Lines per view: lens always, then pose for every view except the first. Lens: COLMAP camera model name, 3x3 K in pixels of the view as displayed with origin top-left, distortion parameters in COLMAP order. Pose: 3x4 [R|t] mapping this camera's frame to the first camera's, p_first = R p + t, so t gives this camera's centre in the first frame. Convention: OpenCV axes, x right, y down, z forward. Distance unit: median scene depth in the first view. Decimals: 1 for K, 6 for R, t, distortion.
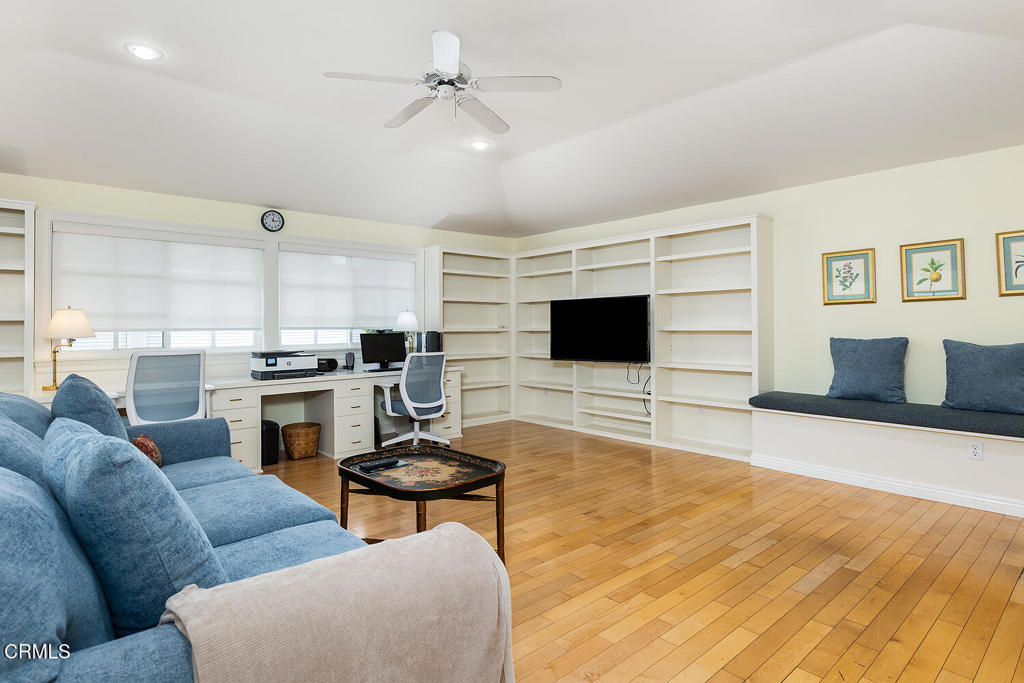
lens RADIAL K [[543.5, 0, 513.2], [0, 543.5, 339.4], [0, 0, 1]] dist [0.005239, 0.001046]
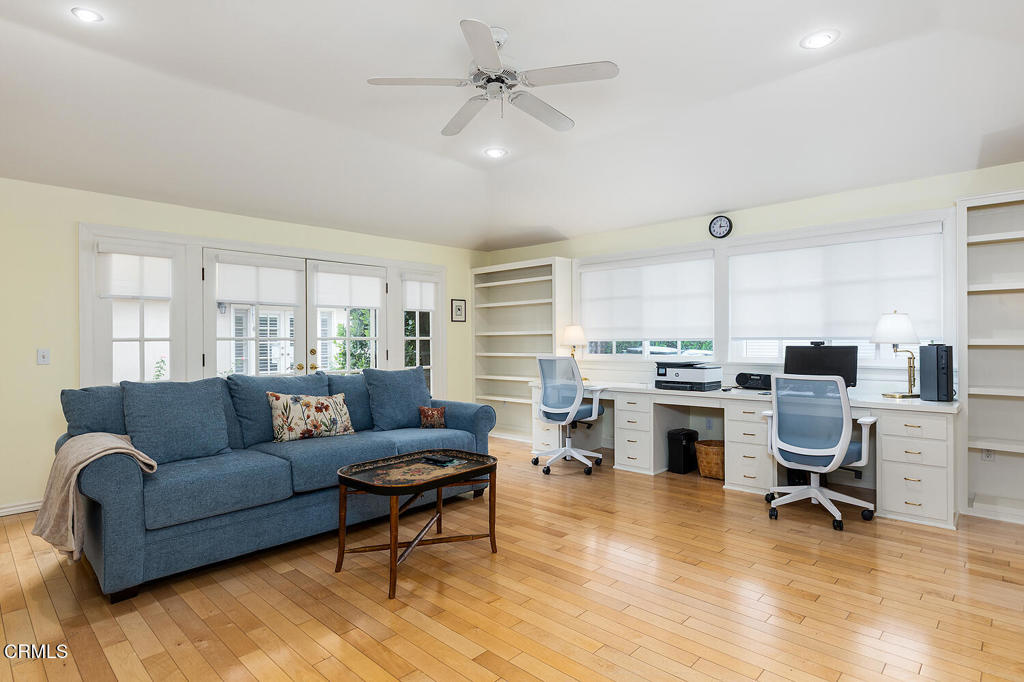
lens RADIAL K [[543.5, 0, 513.2], [0, 543.5, 338.9], [0, 0, 1]] dist [0.005239, 0.001046]
pose [[0.076216, -0.000993, -0.997091, 0.506454], [-0.021329, 0.999769, -0.002626, -0.010597], [0.996863, 0.021467, 0.076177, 0.593760]]
